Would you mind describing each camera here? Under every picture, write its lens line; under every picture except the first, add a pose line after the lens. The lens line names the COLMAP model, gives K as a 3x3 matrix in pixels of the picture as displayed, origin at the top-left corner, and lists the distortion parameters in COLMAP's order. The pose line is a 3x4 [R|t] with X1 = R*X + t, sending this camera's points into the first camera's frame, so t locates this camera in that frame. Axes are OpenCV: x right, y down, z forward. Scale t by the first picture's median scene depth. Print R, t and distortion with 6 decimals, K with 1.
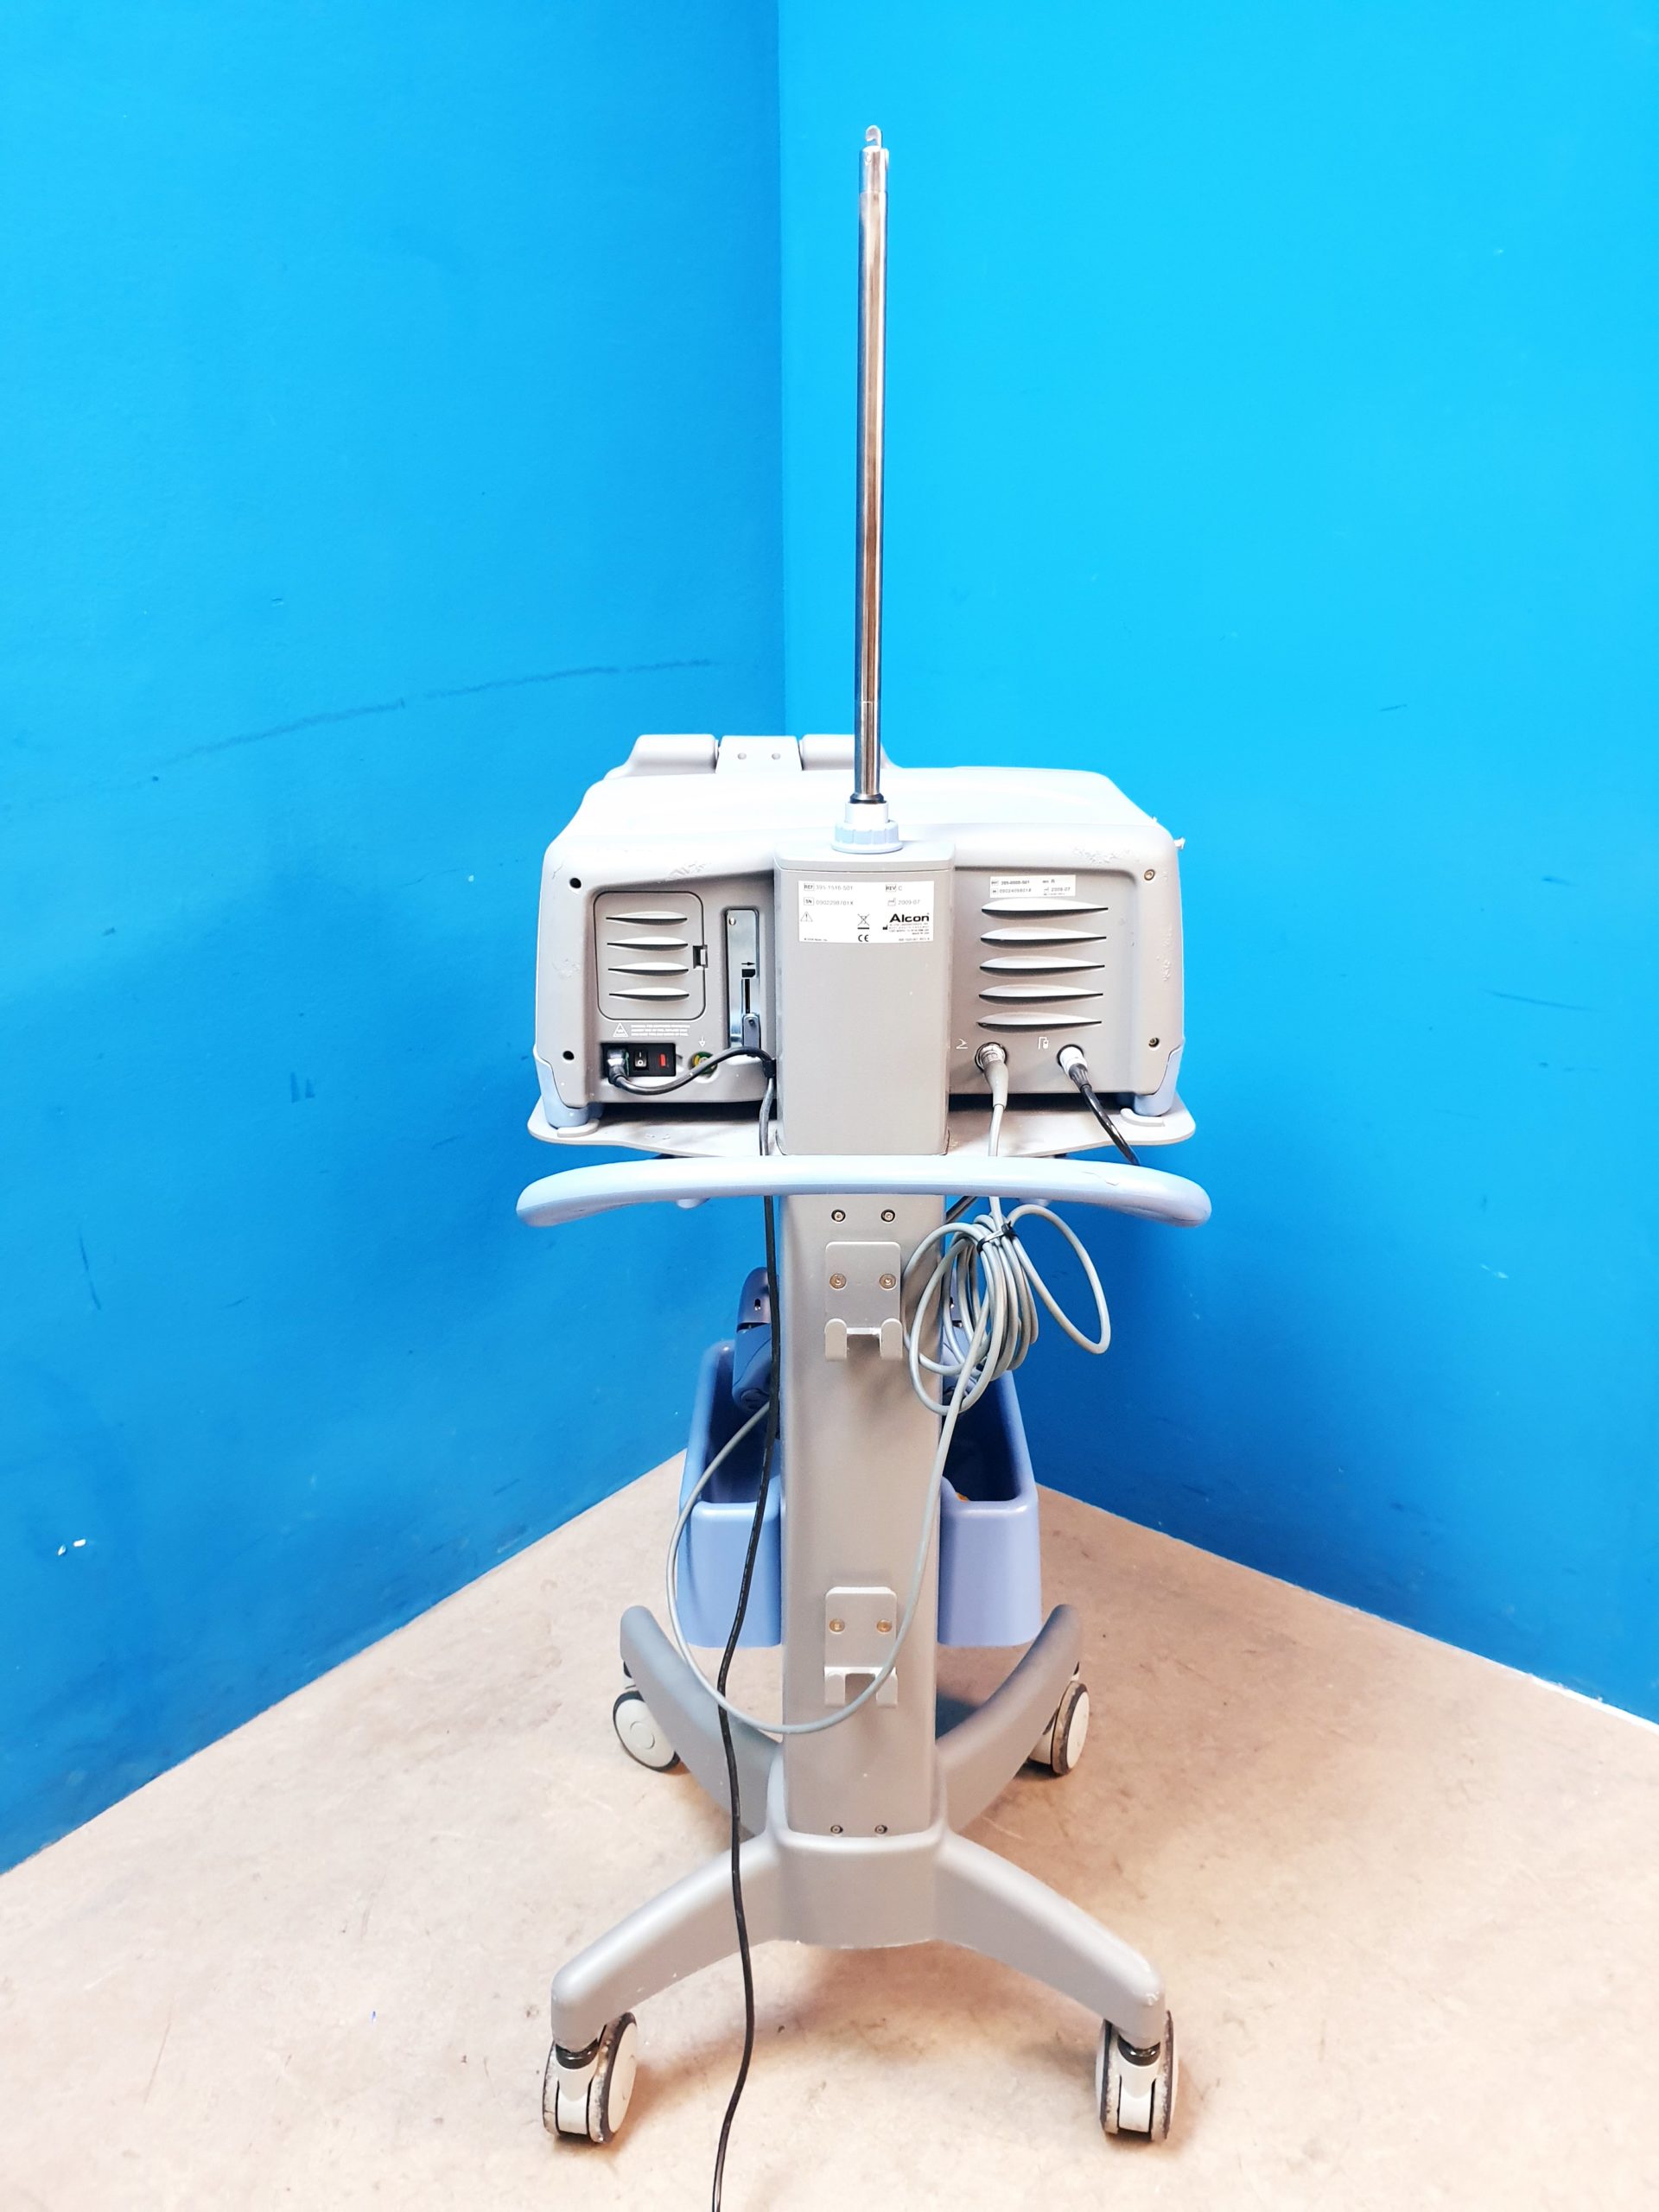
lens RADIAL K [[1758.6, 0, 844.9], [0, 1758.6, 1091.5], [0, 0, 1]] dist [0.001209, 0.013625]
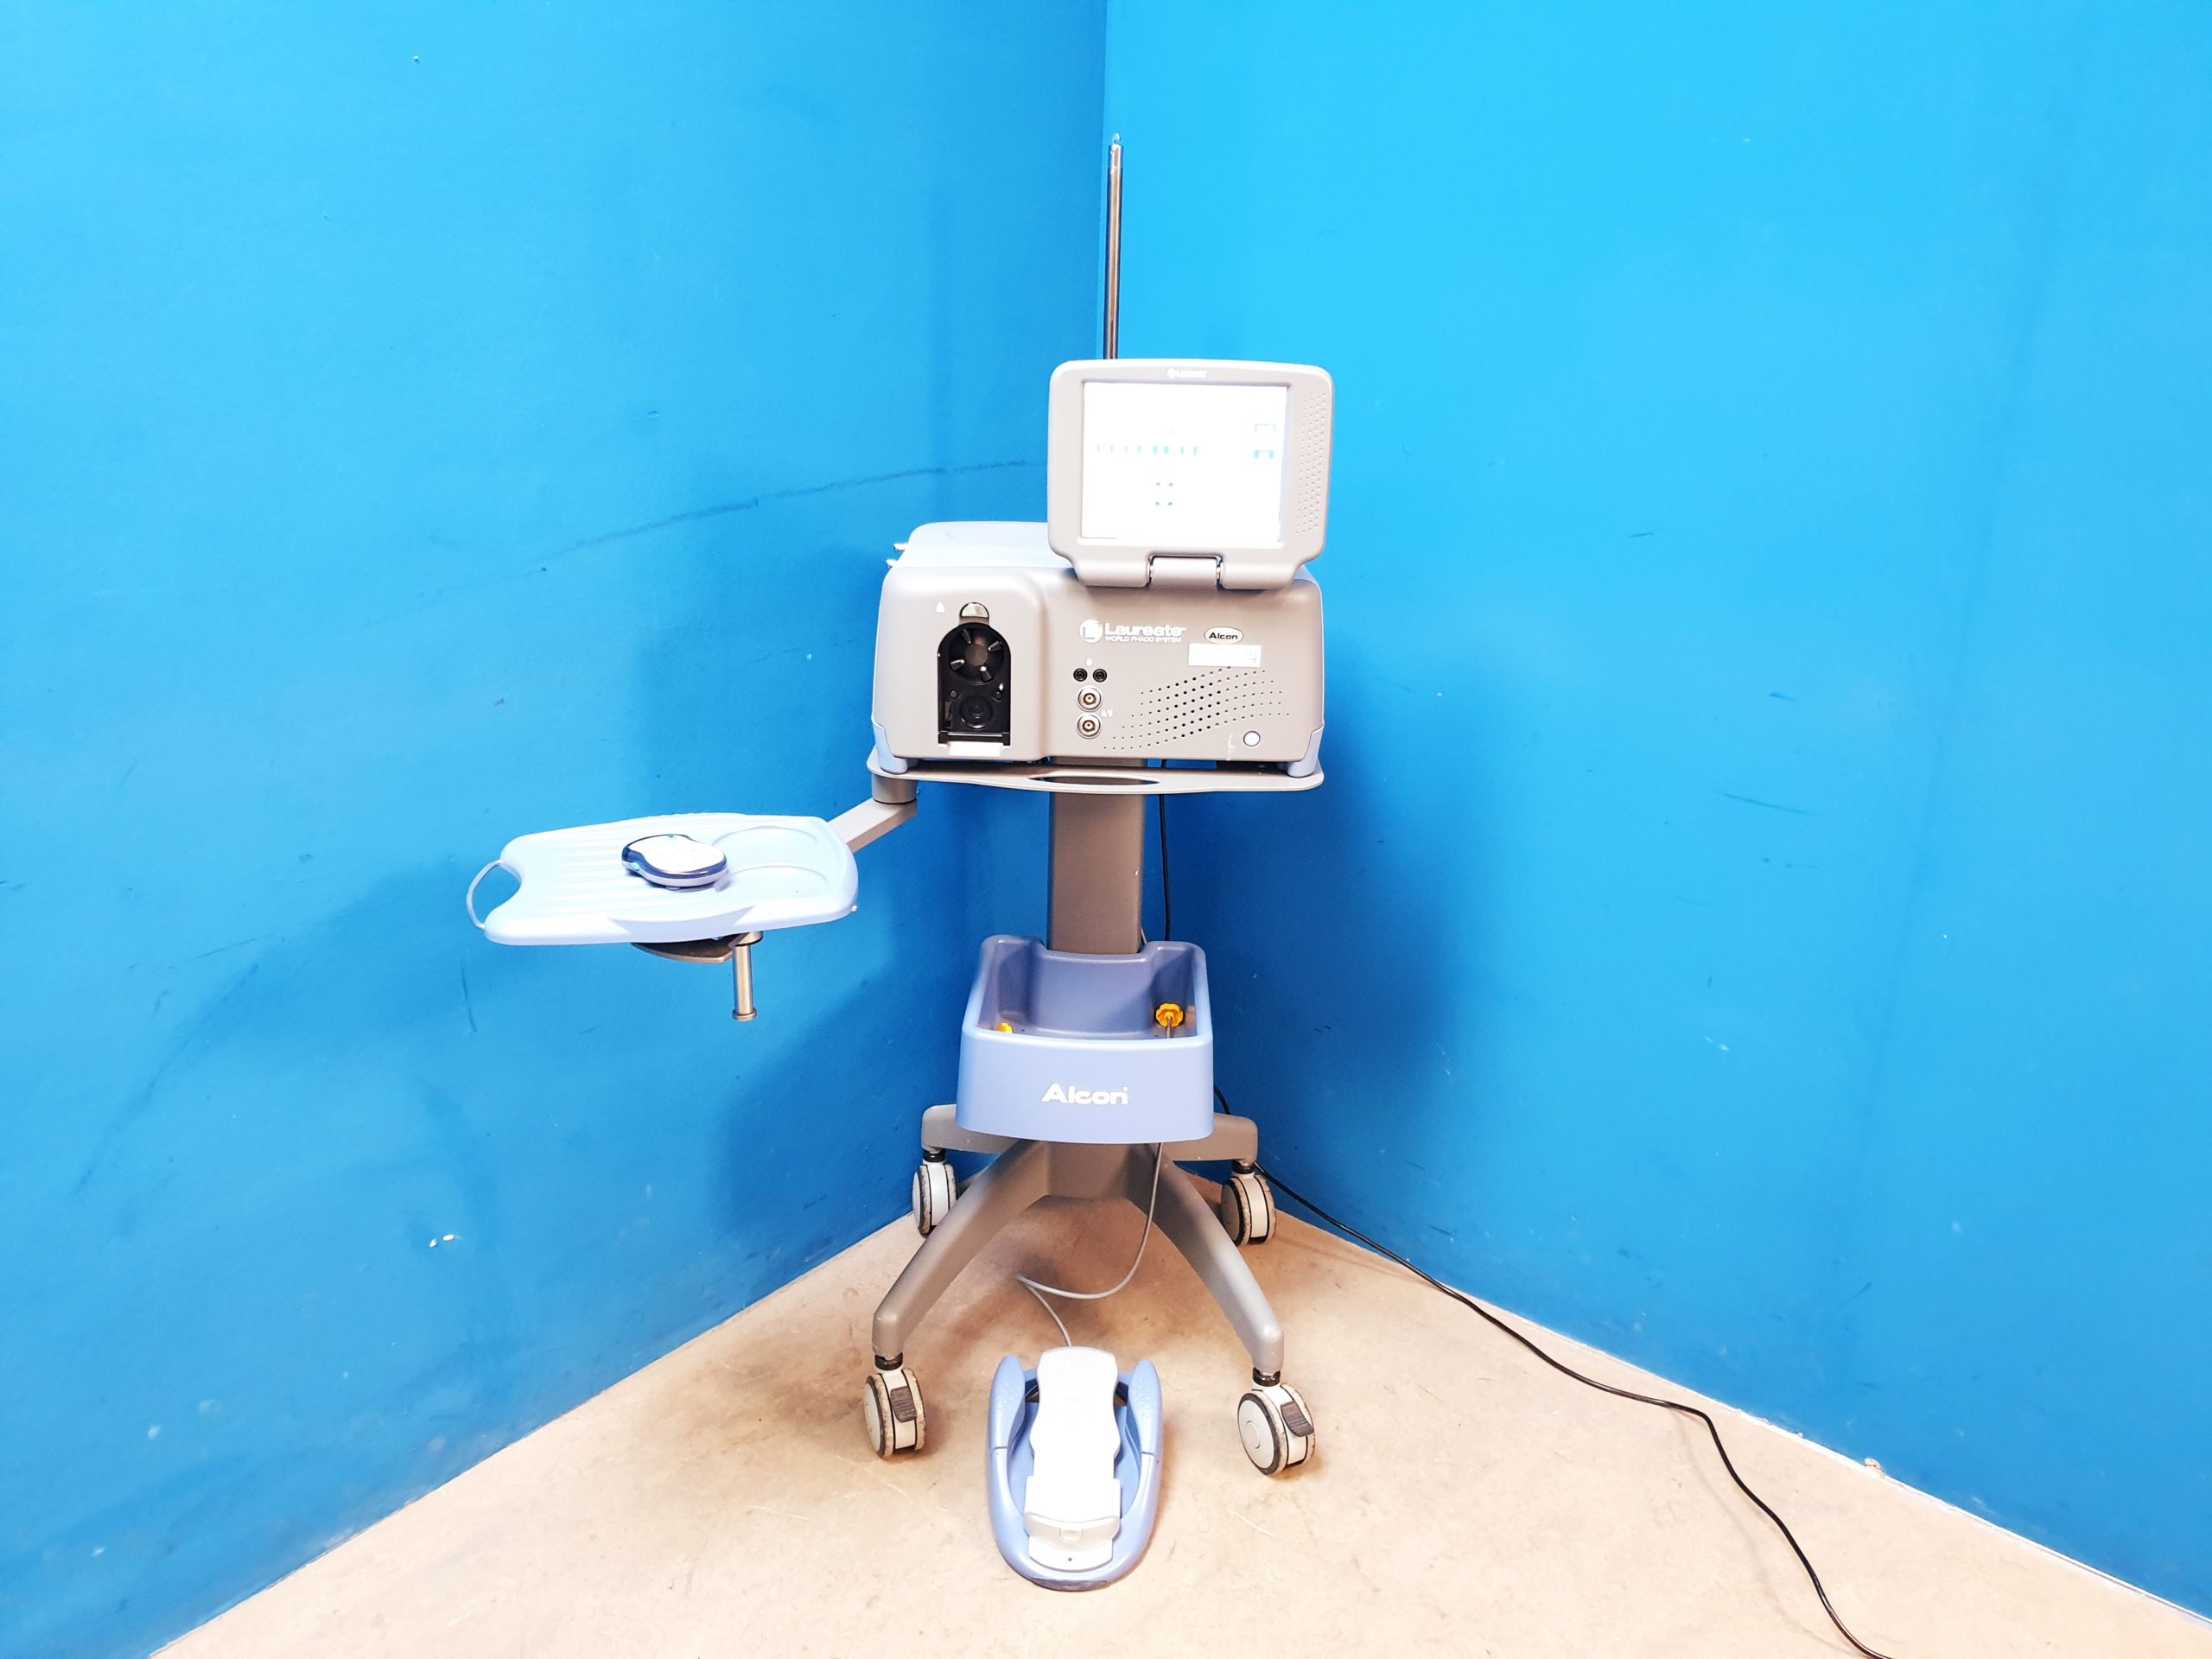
lens RADIAL K [[1758.6, 0, 1086.6], [0, 1758.6, 820.9], [0, 0, 1]] dist [0.001209, 0.013625]
pose [[0.999181, 0.036097, -0.018260, -0.013039], [-0.036099, 0.999348, 0.000235, -0.025626], [0.018256, 0.000424, 0.999833, -0.122081]]
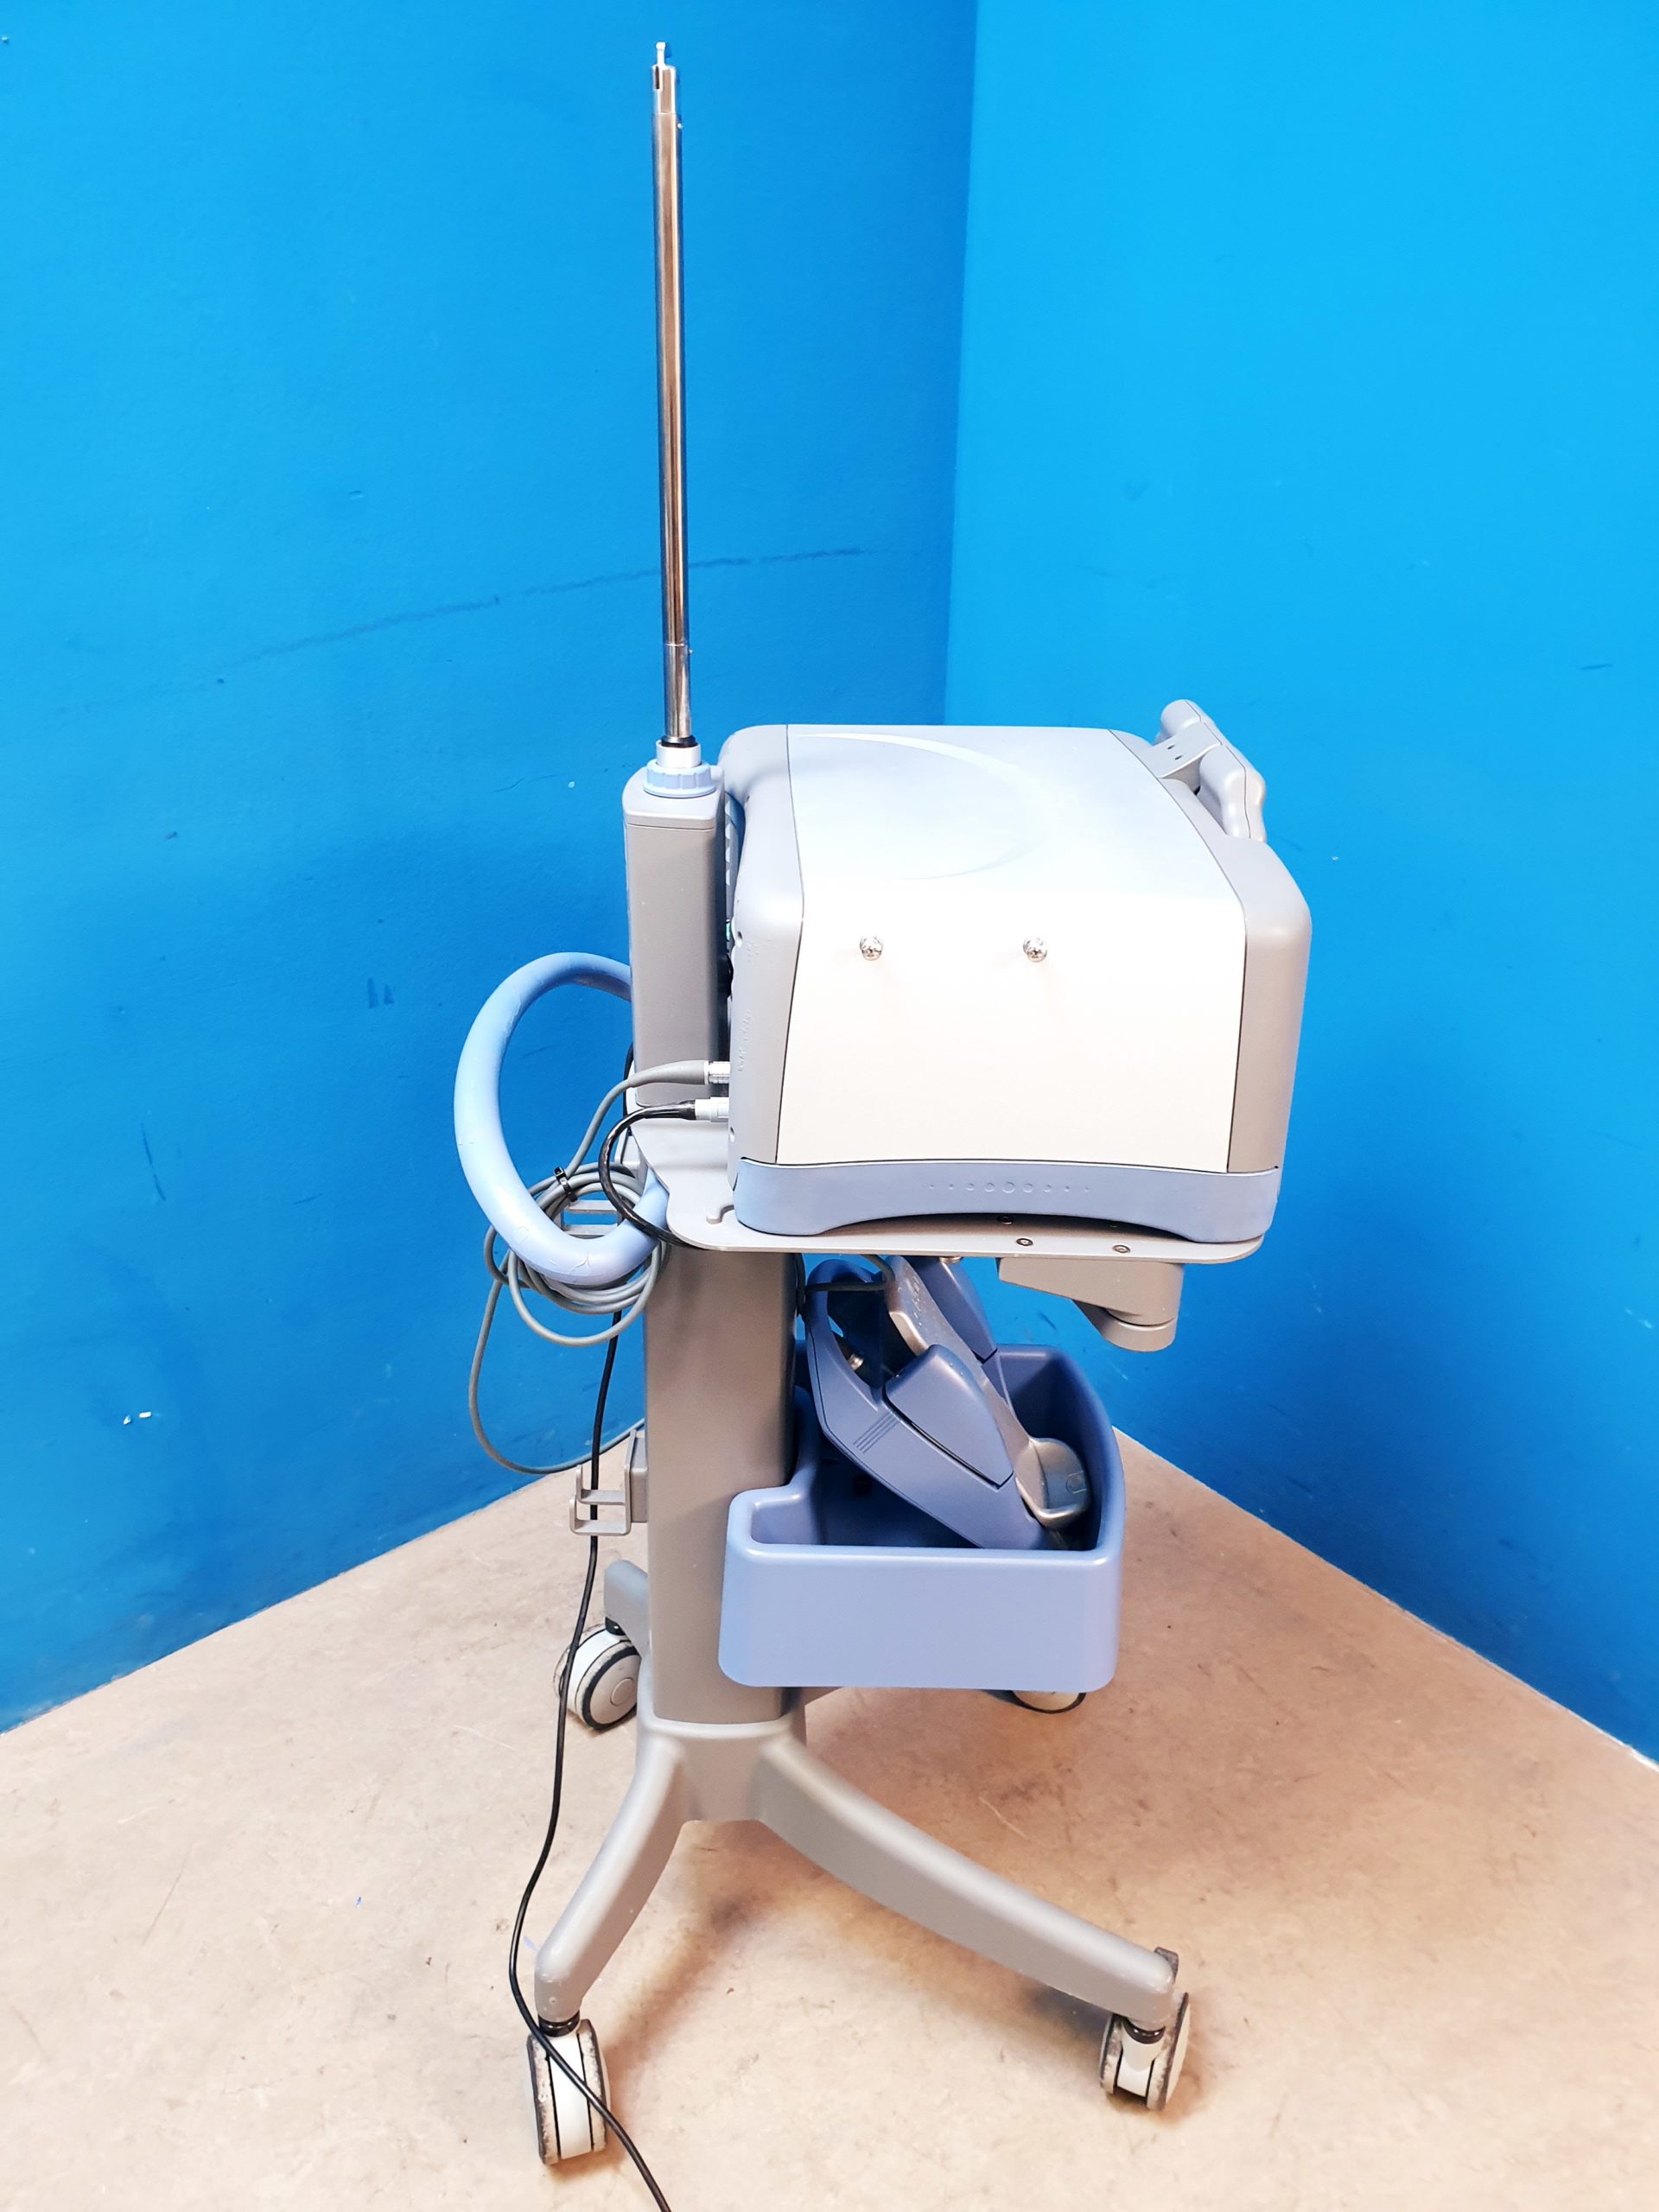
lens RADIAL K [[1758.6, 0, 846.4], [0, 1758.6, 1114.2], [0, 0, 1]] dist [0.001209, 0.013625]
pose [[0.977426, 0.106719, -0.182346, 0.139884], [-0.082626, 0.987398, 0.134977, -0.092393], [0.194453, -0.116864, 0.973926, 0.079149]]
